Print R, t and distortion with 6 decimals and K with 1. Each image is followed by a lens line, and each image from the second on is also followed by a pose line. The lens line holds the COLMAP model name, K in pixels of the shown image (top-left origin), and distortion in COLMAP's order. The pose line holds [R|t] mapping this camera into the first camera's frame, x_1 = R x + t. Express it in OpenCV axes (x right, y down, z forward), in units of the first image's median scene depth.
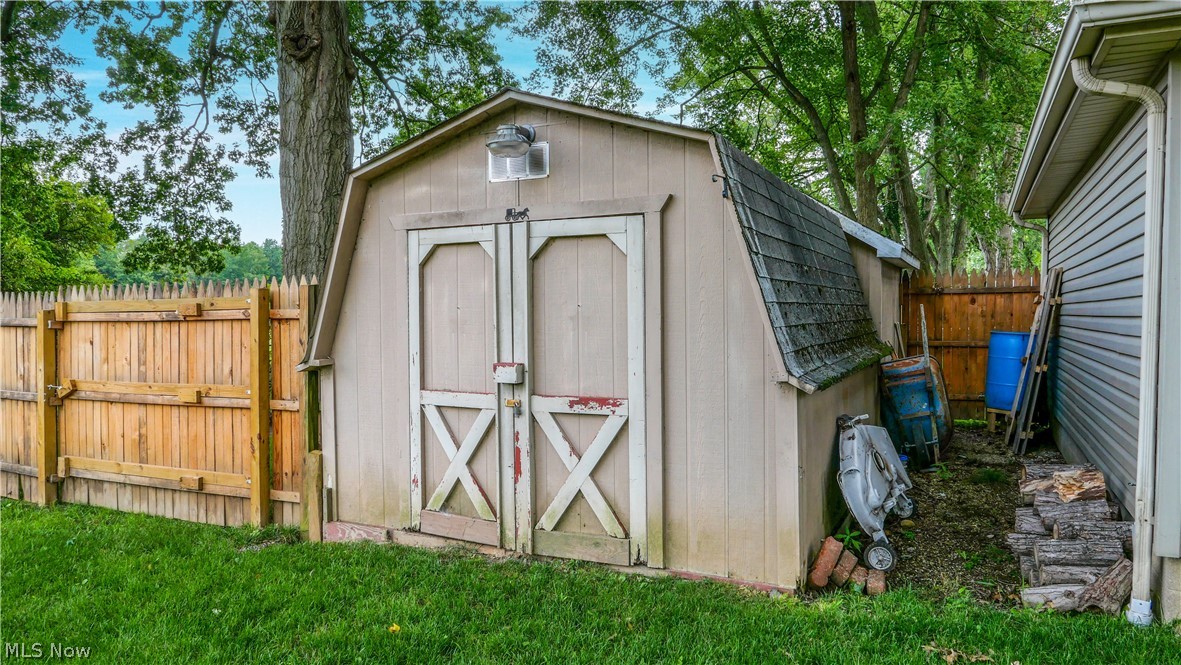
lens RADIAL K [[780.0, 0, 595.1], [0, 780.0, 335.7], [0, 0, 1]] dist [-0.002848, -0.002308]
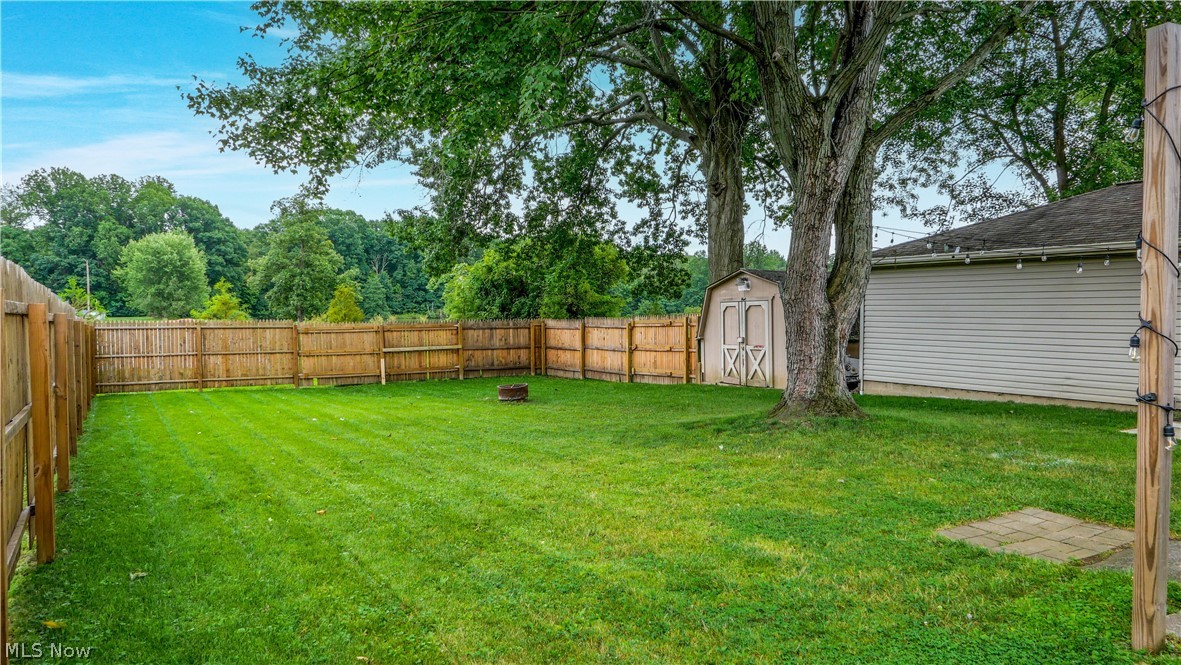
lens RADIAL K [[798.3, 0, 587.3], [0, 798.3, 299.6], [0, 0, 1]] dist [-0.005568, -0.000816]
pose [[0.840124, -0.017321, -0.542118, 0.439788], [-0.010895, 0.998749, -0.048795, 0.015607], [0.542285, 0.046901, 0.838884, -0.868889]]
